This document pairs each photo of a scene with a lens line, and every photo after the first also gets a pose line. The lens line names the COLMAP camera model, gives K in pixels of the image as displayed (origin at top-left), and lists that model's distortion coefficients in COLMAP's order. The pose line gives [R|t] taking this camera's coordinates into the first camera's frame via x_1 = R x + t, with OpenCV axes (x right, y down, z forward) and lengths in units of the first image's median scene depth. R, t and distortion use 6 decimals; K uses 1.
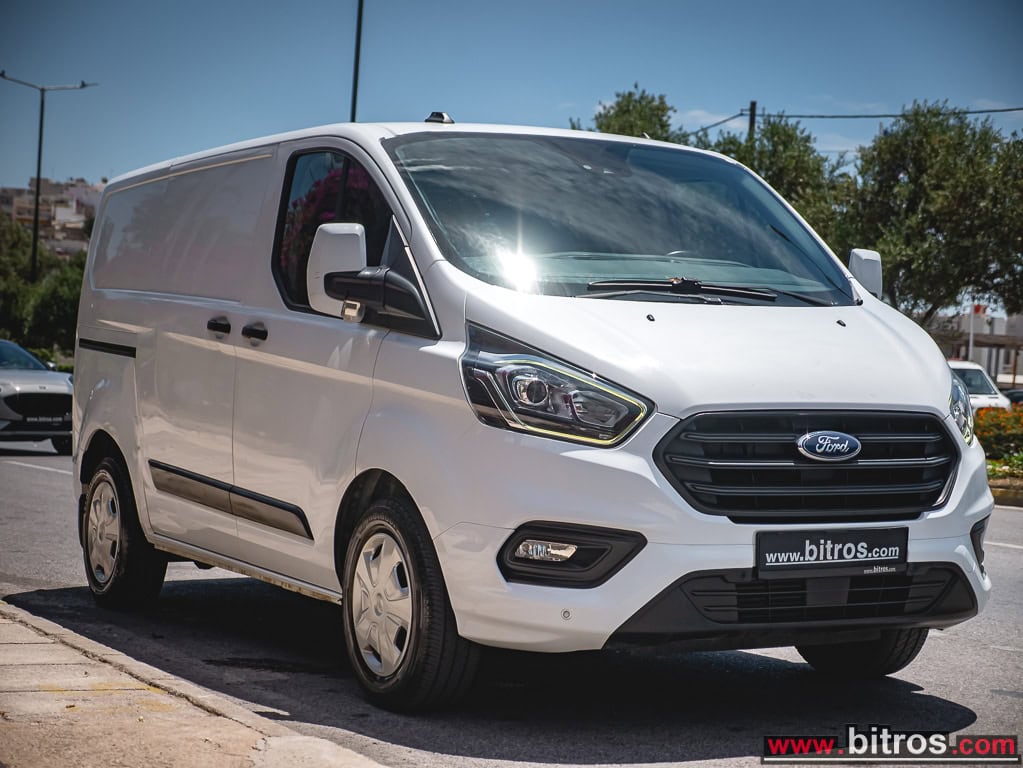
lens RADIAL K [[1981.5, 0, 511.5], [0, 1981.5, 384.0], [0, 0, 1]] dist [0.132360, 0.562395]
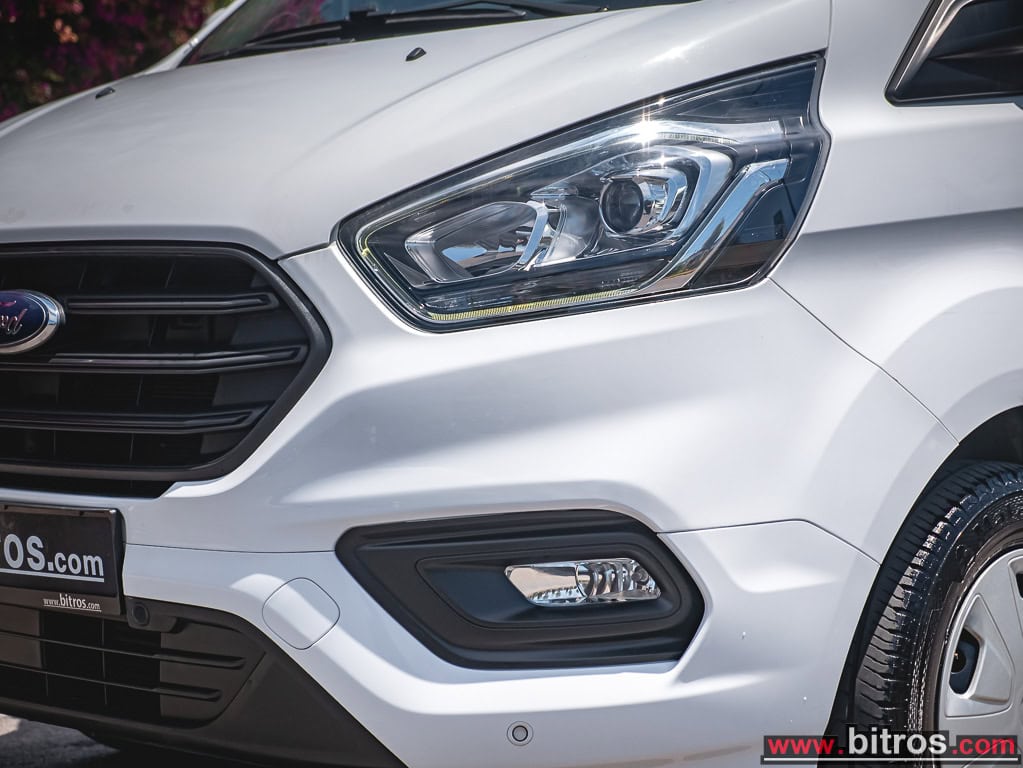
lens RADIAL K [[1981.5, 0, 511.5], [0, 1981.5, 384.0], [0, 0, 1]] dist [0.132360, 0.562395]
pose [[0.321944, 0.011062, -0.946694, 0.632960], [-0.005255, 0.999937, 0.009897, 0.040254], [0.946744, 0.001789, 0.321982, 0.952411]]
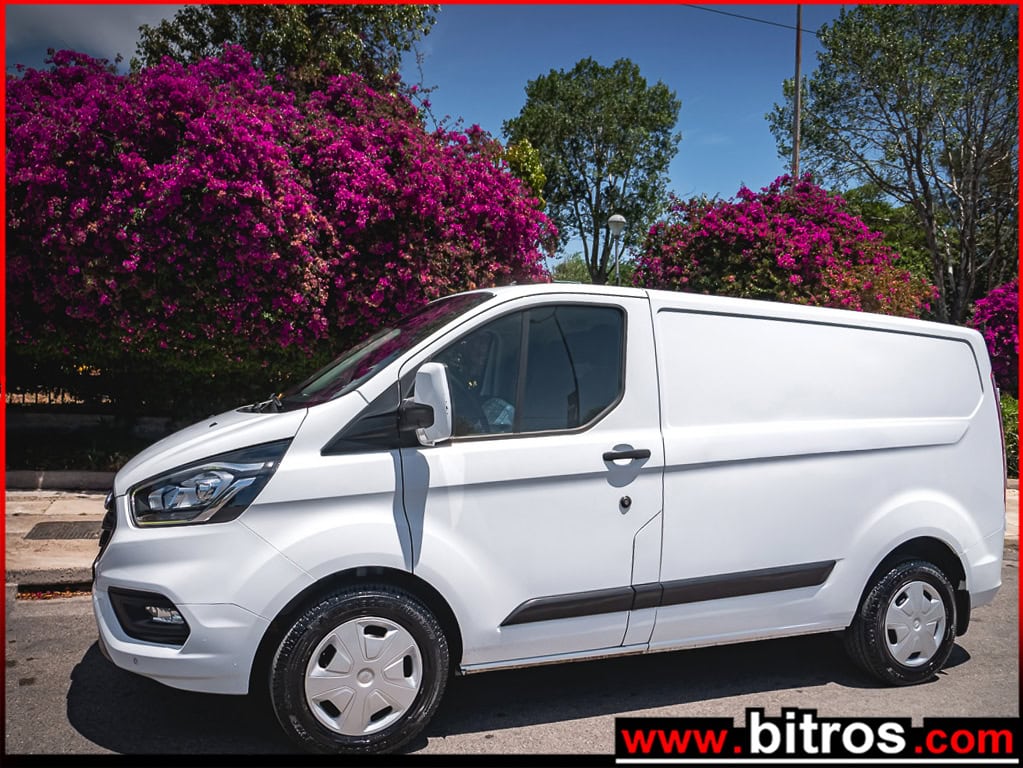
lens RADIAL K [[738.9, 0, 511.5], [0, 738.9, 384.0], [0, 0, 1]] dist [-0.023382, 0.009733]
pose [[-0.109359, -0.030316, -0.993540, 0.692623], [-0.057981, 0.998027, -0.024071, -0.061551], [0.992310, 0.054975, -0.110901, 1.355742]]
